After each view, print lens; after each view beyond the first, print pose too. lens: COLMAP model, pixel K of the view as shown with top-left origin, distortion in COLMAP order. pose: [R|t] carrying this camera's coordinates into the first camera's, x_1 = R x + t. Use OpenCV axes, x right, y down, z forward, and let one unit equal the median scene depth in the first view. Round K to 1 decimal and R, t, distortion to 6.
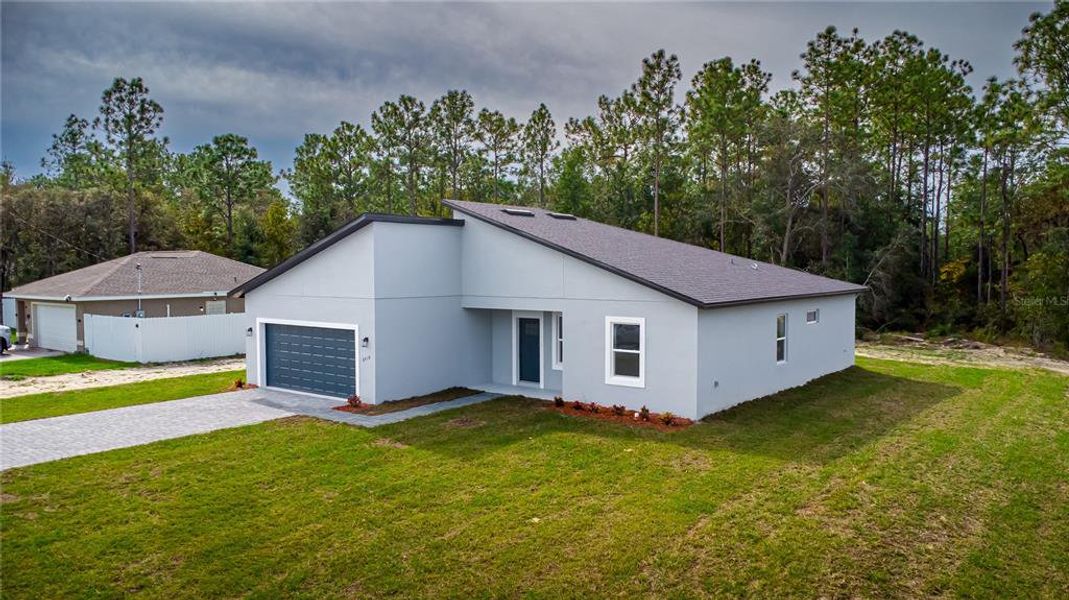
lens RADIAL K [[772.5, 0, 534.5], [0, 772.5, 300.0], [0, 0, 1]] dist [0.041757, -0.061473]
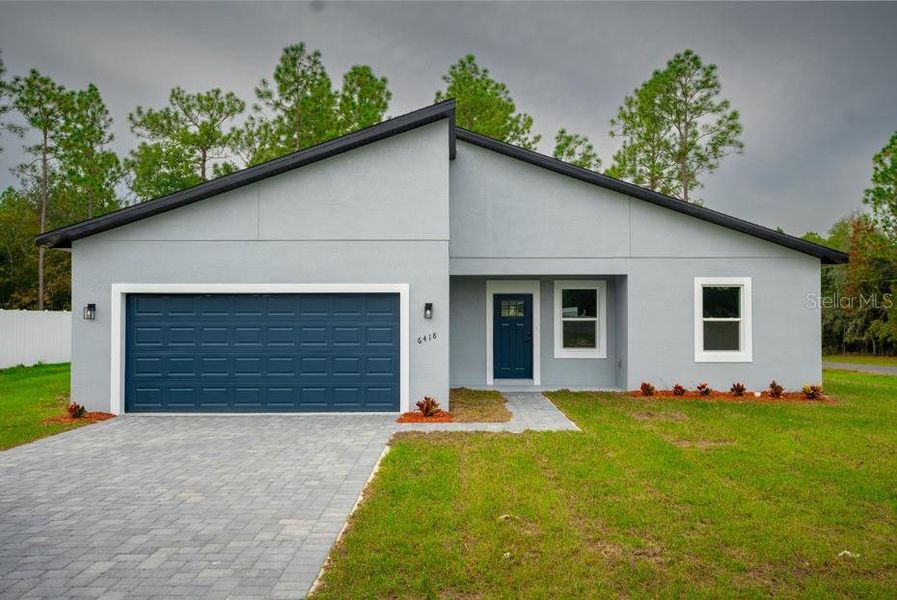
lens RADIAL K [[752.2, 0, 448.5], [0, 752.2, 300.0], [0, 0, 1]] dist [0.045170, 0.000507]
pose [[0.784355, 0.016202, 0.620100, -0.576580], [0.026972, 0.997823, -0.060187, 0.082113], [-0.619725, 0.063934, 0.782210, 0.525315]]
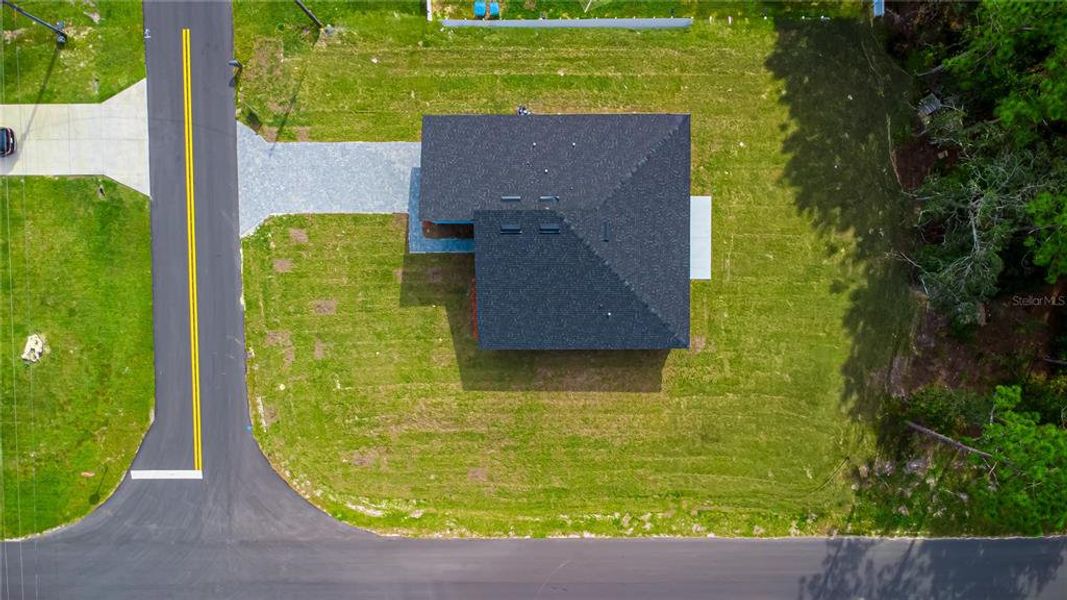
lens RADIAL K [[771.1, 0, 533.5], [0, 771.1, 300.0], [0, 0, 1]] dist [0.041757, -0.061473]
pose [[0.625518, 0.779633, 0.030006, 0.107890], [-0.019984, -0.022437, 0.999549, -2.358072], [0.779954, -0.625835, 0.001545, 1.085906]]
